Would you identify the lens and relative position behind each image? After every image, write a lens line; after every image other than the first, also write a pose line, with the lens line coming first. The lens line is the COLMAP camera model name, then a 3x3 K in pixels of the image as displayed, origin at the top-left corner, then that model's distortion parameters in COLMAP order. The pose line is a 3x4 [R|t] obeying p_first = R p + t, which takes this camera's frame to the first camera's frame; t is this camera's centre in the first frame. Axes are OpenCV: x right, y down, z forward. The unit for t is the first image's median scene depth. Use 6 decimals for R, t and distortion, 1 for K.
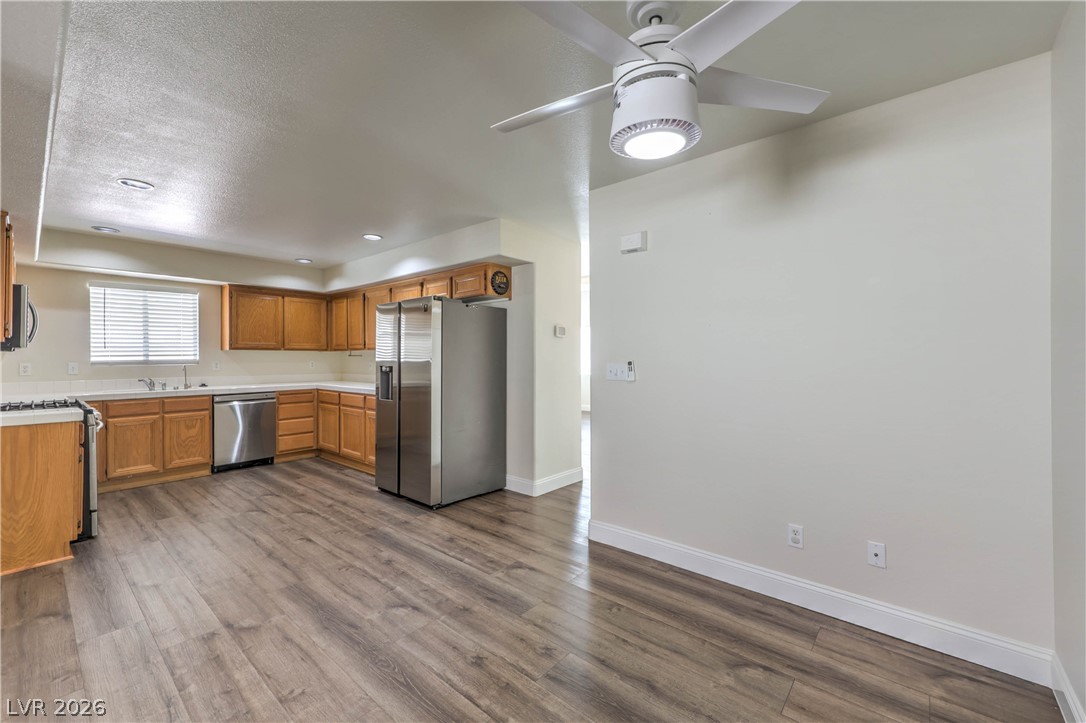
lens RADIAL K [[442.6, 0, 541.0], [0, 442.6, 356.3], [0, 0, 1]] dist [0.000849, 0.000453]
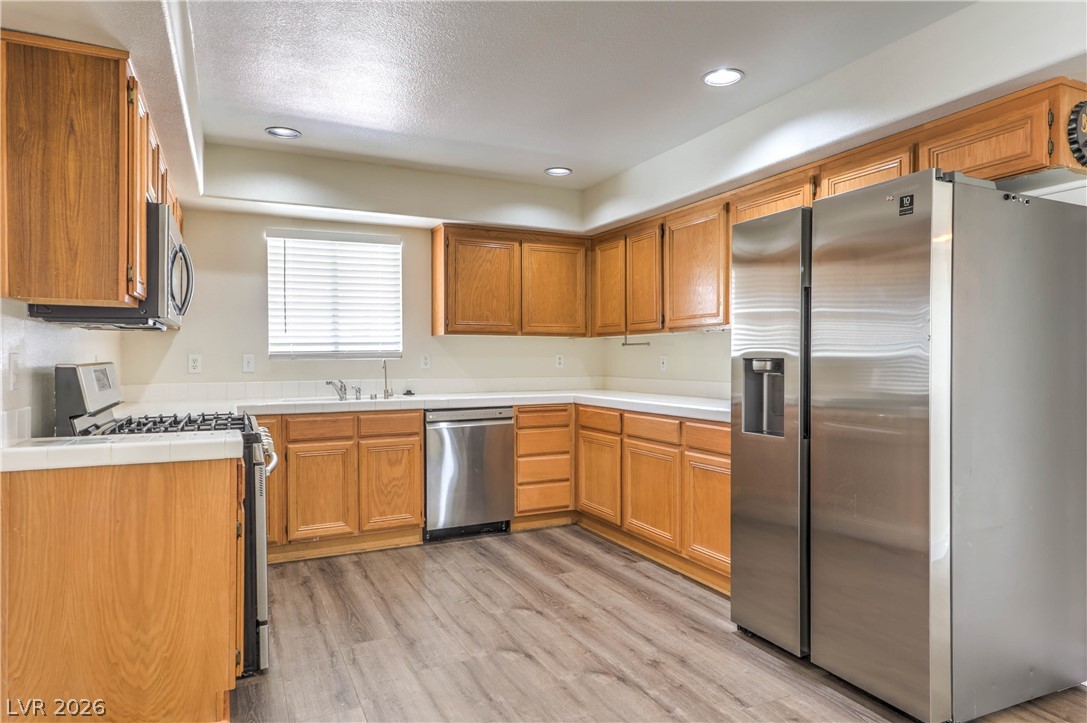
lens RADIAL K [[653.2, 0, 543.5], [0, 653.2, 361.5], [0, 0, 1]] dist [-0.000502, 0.000355]
pose [[0.914565, 0.001517, -0.404436, -0.258259], [0.001545, 0.999973, 0.007246, 0.017945], [0.404436, -0.007252, 0.914537, 0.284228]]
